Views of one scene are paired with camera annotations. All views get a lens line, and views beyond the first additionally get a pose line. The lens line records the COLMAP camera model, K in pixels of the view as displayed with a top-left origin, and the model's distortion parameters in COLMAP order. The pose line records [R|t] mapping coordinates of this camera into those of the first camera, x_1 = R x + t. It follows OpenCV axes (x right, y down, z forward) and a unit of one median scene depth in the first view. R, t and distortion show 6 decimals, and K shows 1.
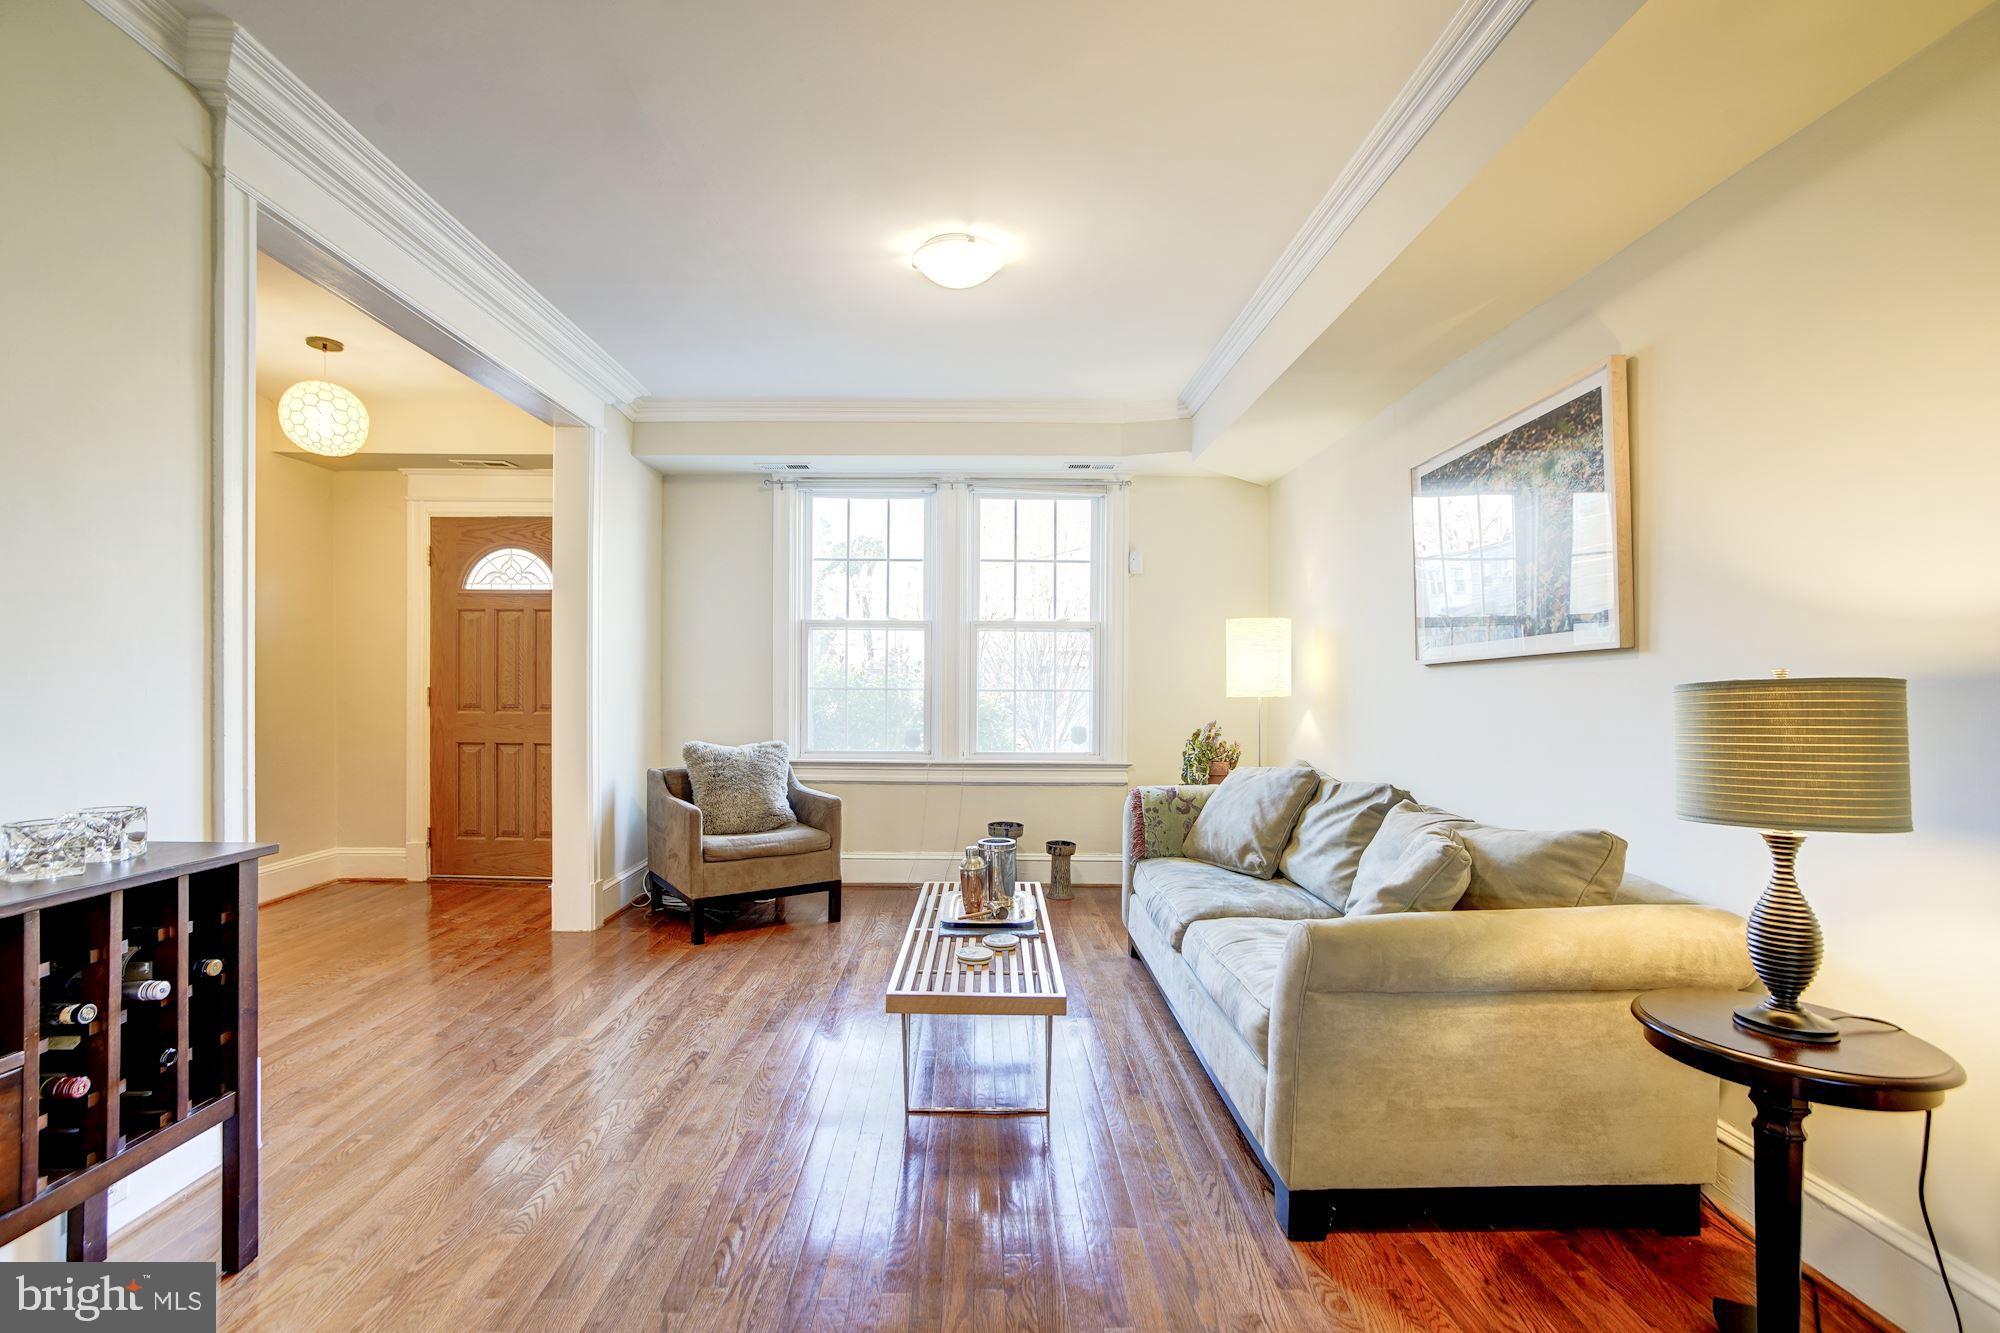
lens RADIAL K [[863.8, 0, 999.7], [0, 863.8, 676.2], [0, 0, 1]] dist [-0.024641, 0.007453]
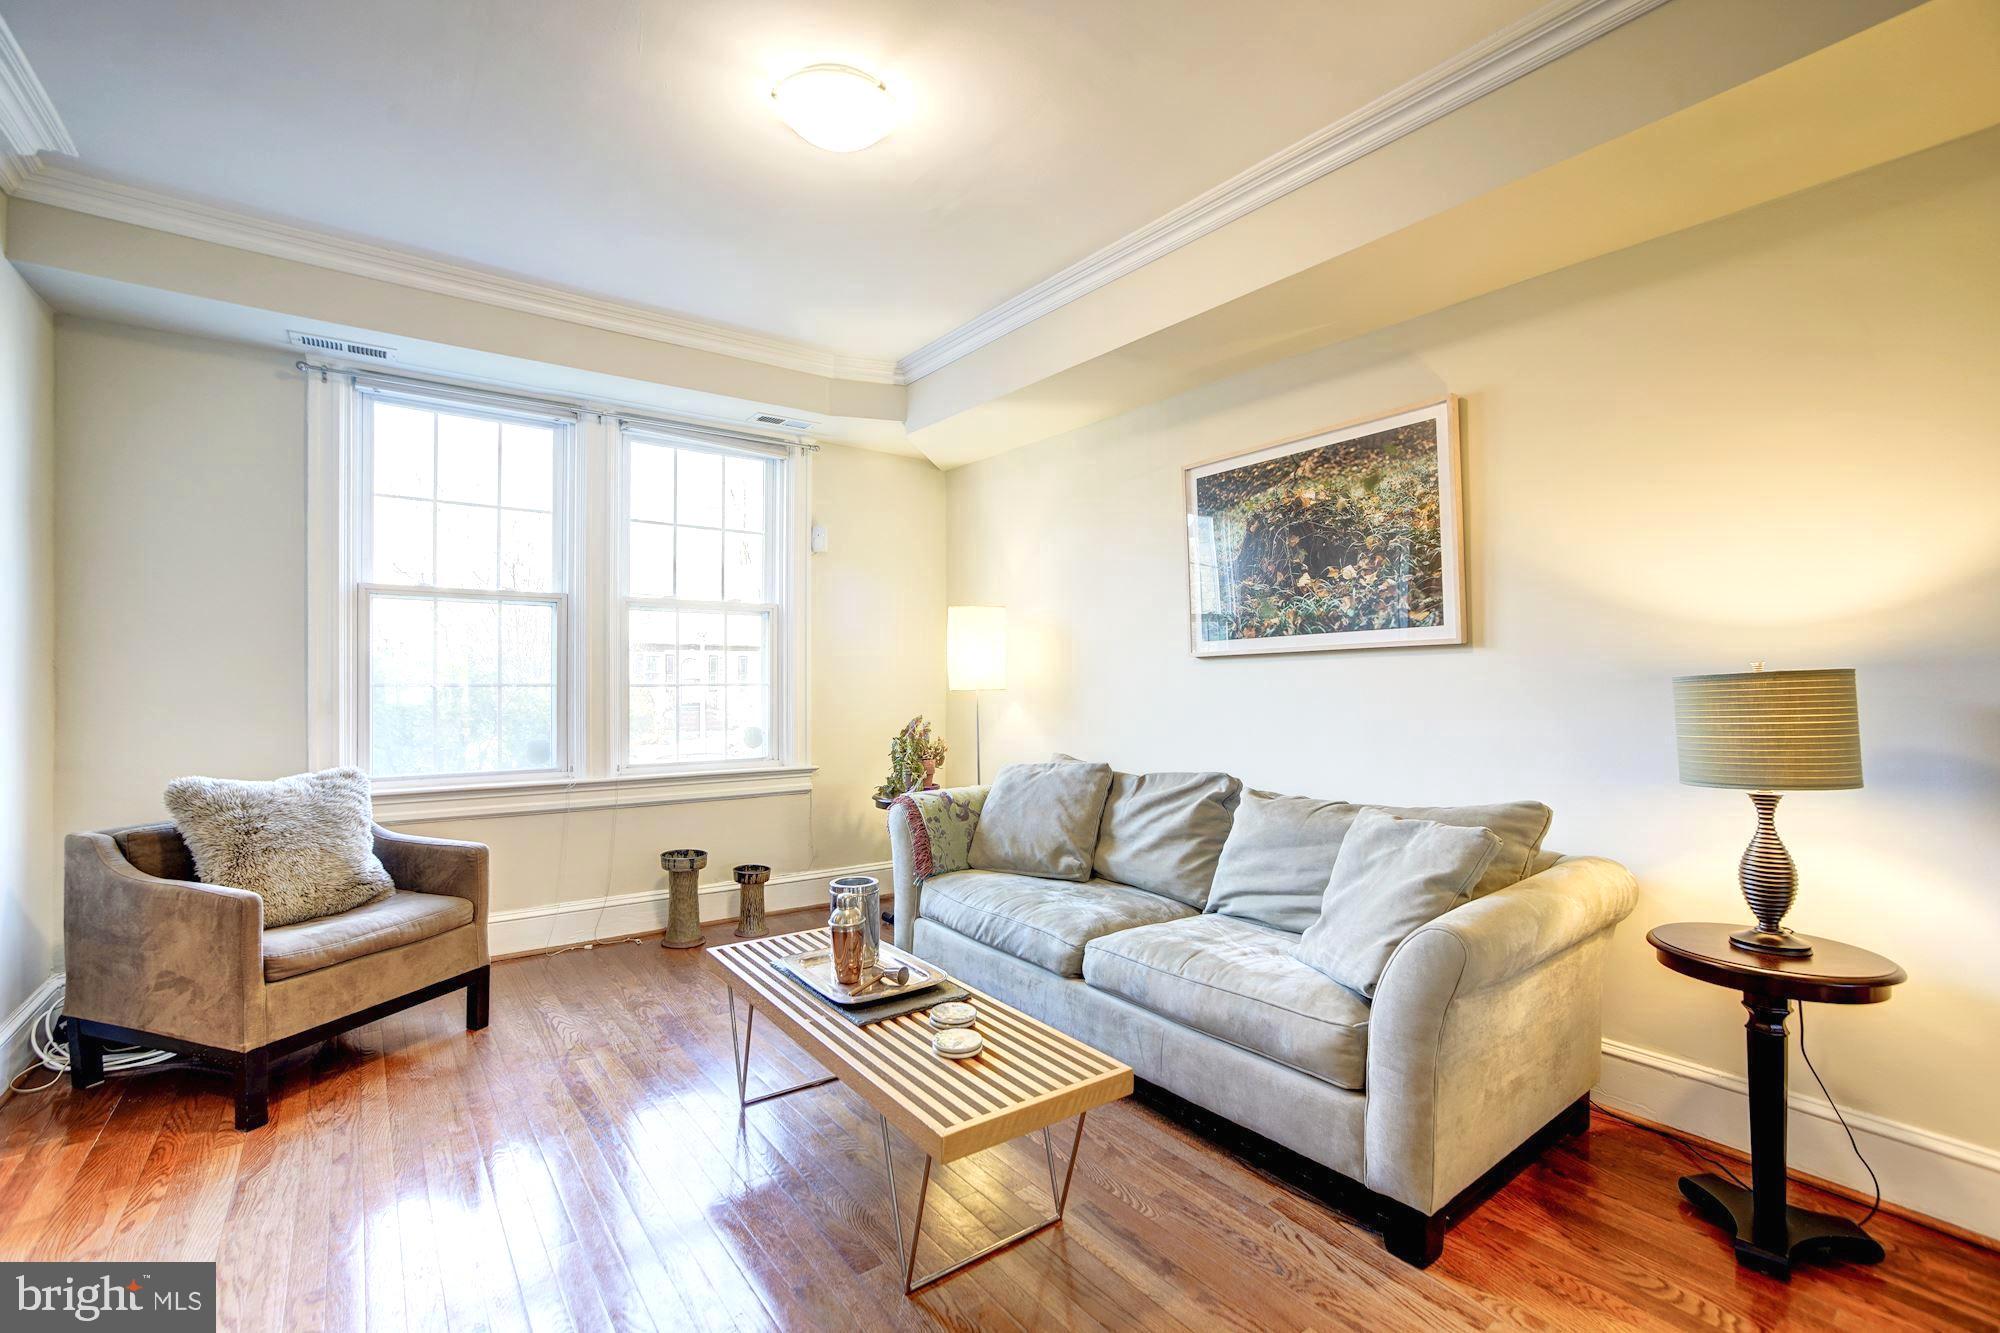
lens RADIAL K [[863.8, 0, 999.8], [0, 863.8, 664.2], [0, 0, 1]] dist [-0.024641, 0.007453]
pose [[0.816387, 0.003440, 0.577494, -0.277065], [-0.000690, 0.999987, -0.004981, 0.000746], [-0.577504, 0.003668, 0.816379, 0.239284]]
